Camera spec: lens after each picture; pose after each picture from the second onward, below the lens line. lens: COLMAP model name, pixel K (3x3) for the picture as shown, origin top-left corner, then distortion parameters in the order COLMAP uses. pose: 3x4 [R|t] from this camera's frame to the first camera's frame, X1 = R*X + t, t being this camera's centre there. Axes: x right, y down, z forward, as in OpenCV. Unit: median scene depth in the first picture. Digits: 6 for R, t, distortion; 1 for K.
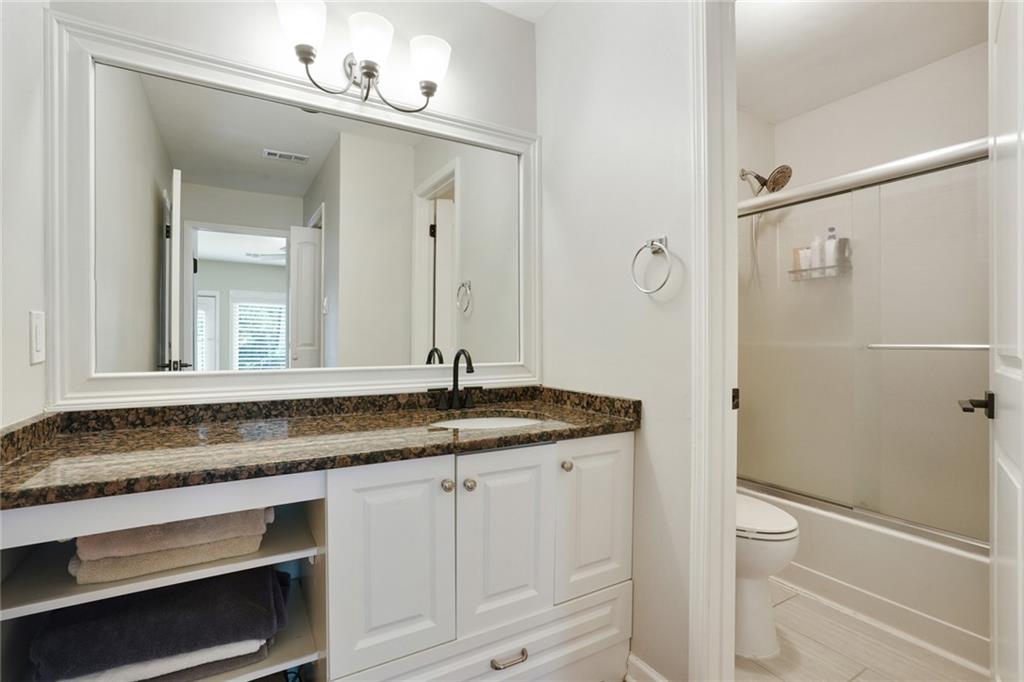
lens RADIAL K [[479.5, 0, 504.3], [0, 479.5, 343.5], [0, 0, 1]] dist [-0.061979, 0.032178]
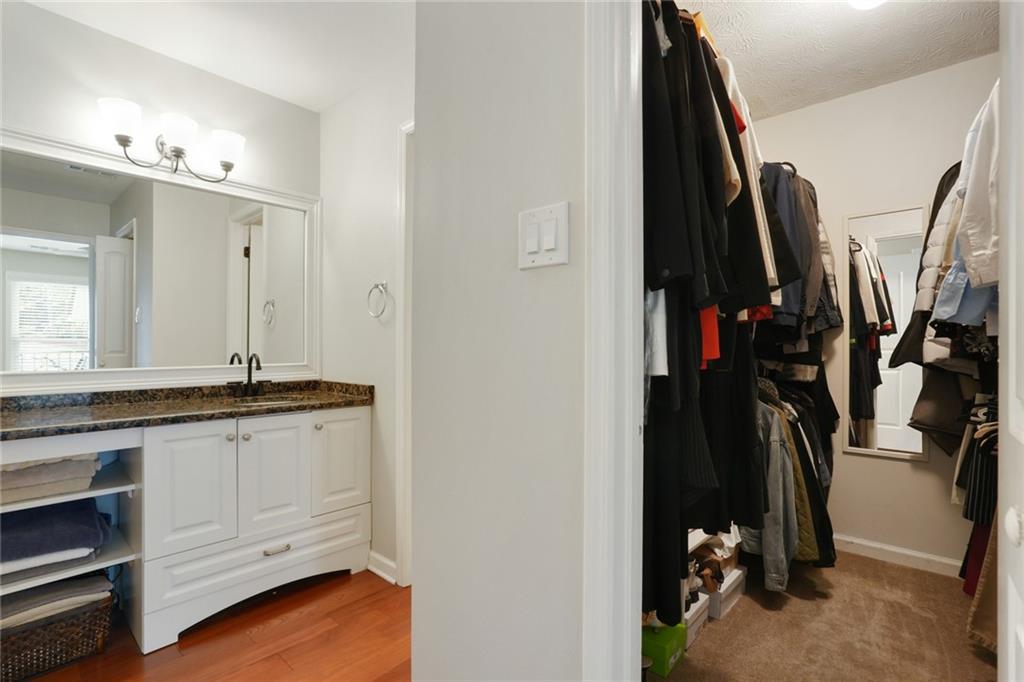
lens RADIAL K [[479.5, 0, 504.3], [0, 479.5, 343.5], [0, 0, 1]] dist [-0.061979, 0.032178]
pose [[0.952036, -0.002613, 0.305974, 0.202824], [0.006397, 0.999915, -0.011367, 0.002921], [-0.305918, 0.012779, 0.951972, -0.586949]]
